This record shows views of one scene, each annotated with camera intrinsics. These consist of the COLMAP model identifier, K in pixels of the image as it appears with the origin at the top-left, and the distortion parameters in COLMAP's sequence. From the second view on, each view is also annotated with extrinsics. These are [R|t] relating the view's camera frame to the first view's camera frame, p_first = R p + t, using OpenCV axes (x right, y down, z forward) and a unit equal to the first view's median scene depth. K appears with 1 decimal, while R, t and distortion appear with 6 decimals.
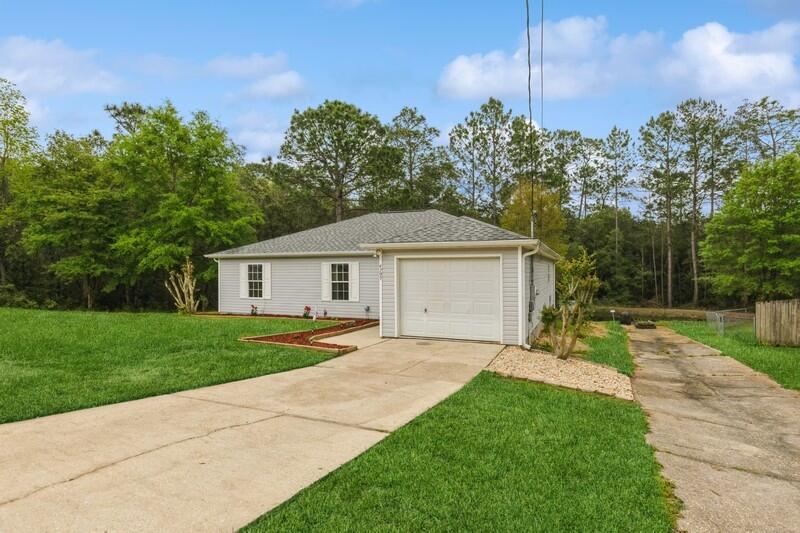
lens RADIAL K [[440.1, 0, 405.0], [0, 440.1, 265.3], [0, 0, 1]] dist [-0.006618, 0.001741]
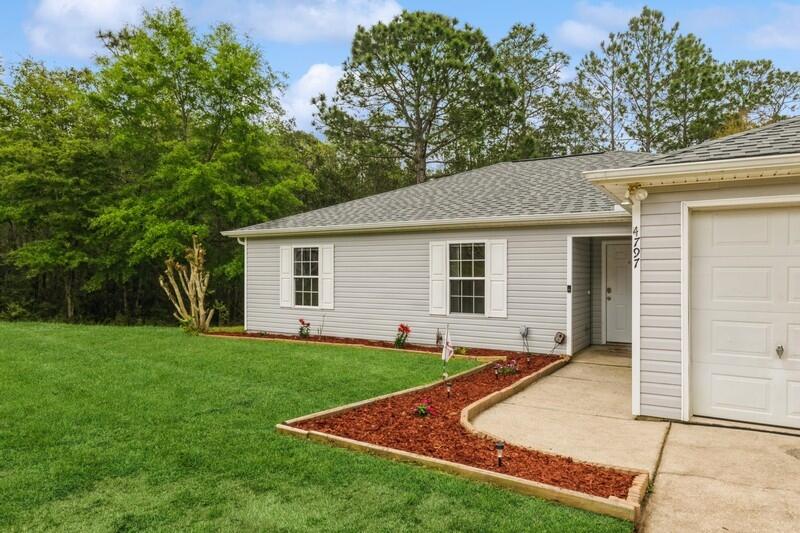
lens RADIAL K [[536.7, 0, 396.3], [0, 536.7, 272.3], [0, 0, 1]] dist [0.001311, -0.000699]
pose [[0.989823, 0.006957, -0.142132, -0.103494], [-0.005542, 0.999931, 0.010348, 0.018204], [0.142194, -0.009455, 0.989794, 0.270379]]
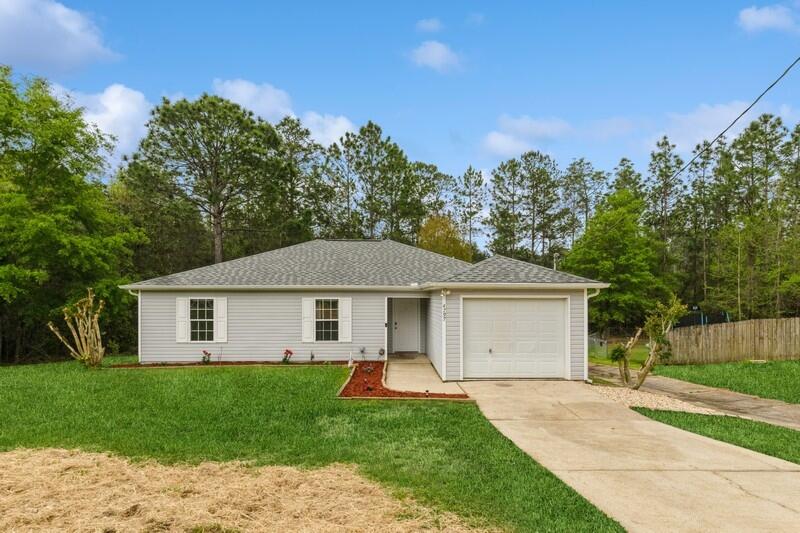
lens RADIAL K [[464.2, 0, 413.3], [0, 464.2, 295.4], [0, 0, 1]] dist [0.005436, -0.000035]
pose [[0.901058, 0.005852, 0.433660, -0.290459], [-0.010083, 0.999921, 0.007456, -0.014586], [-0.433582, -0.011091, 0.901046, 0.070336]]
